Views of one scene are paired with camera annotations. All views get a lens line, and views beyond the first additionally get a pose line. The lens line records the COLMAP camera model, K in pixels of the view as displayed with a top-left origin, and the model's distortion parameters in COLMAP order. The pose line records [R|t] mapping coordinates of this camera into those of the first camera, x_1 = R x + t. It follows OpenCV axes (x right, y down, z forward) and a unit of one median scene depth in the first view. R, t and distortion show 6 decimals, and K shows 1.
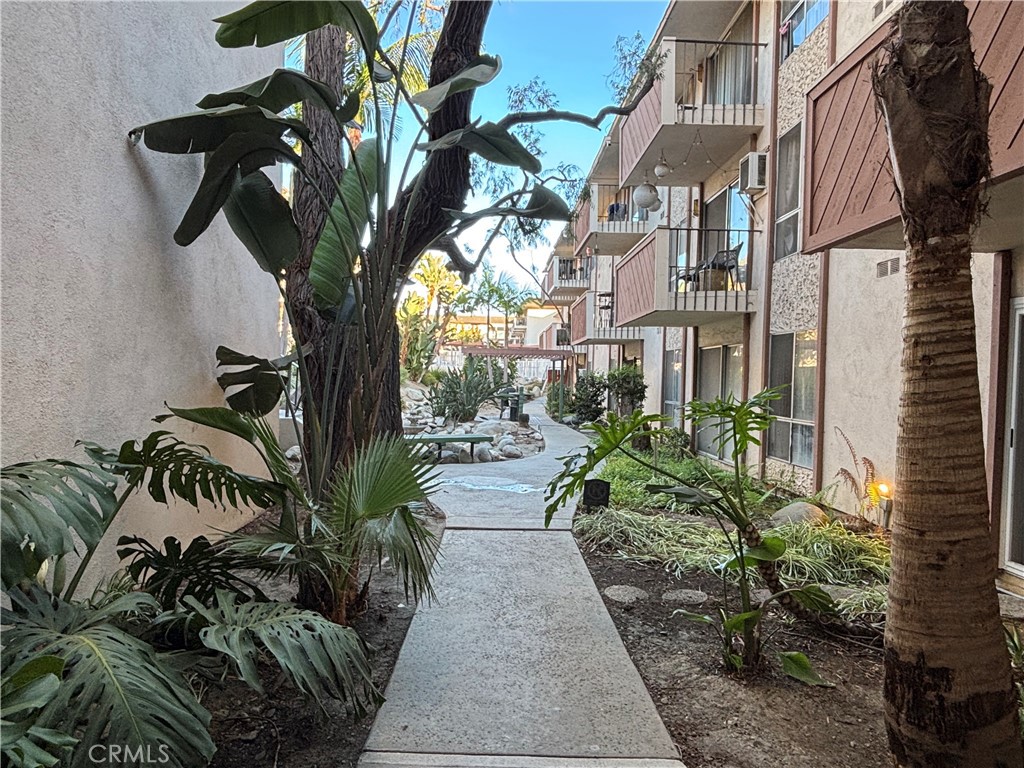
lens RADIAL K [[635.2, 0, 511.9], [0, 635.2, 387.5], [0, 0, 1]] dist [-0.008789, -0.003096]
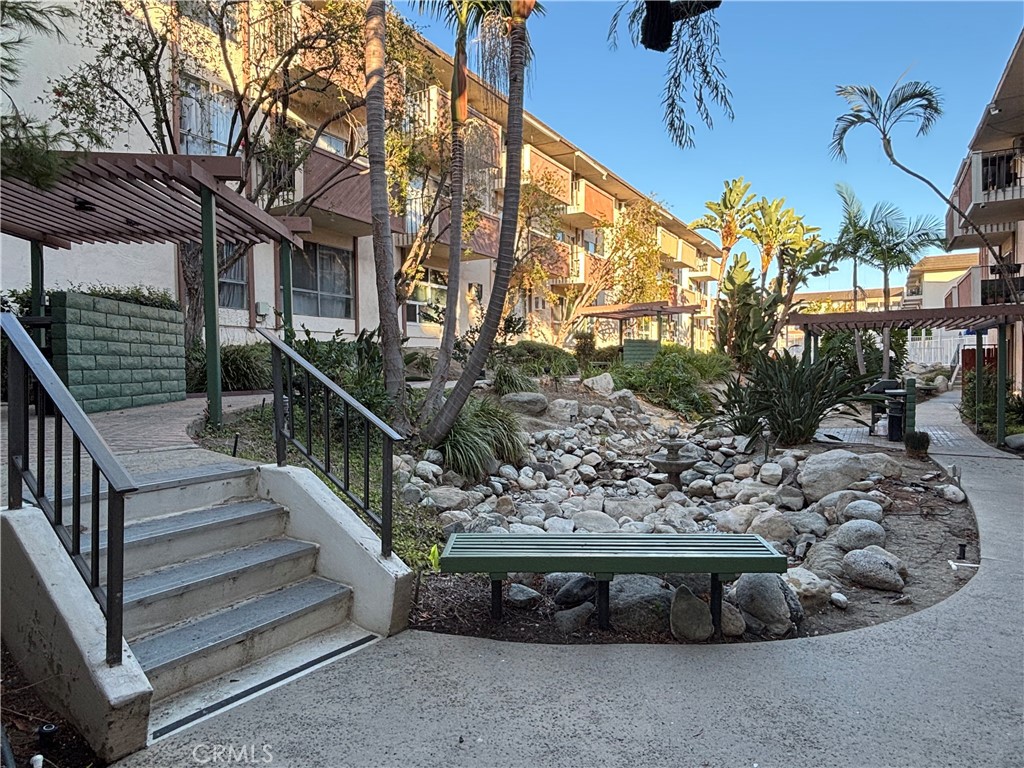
lens RADIAL K [[635.2, 0, 512.0], [0, 635.2, 384.2], [0, 0, 1]] dist [-0.008789, -0.003096]
pose [[0.849189, -0.019301, -0.527736, 0.006925], [0.022126, 0.999755, -0.000959, -0.002476], [0.527625, -0.010862, 0.849408, 0.230107]]
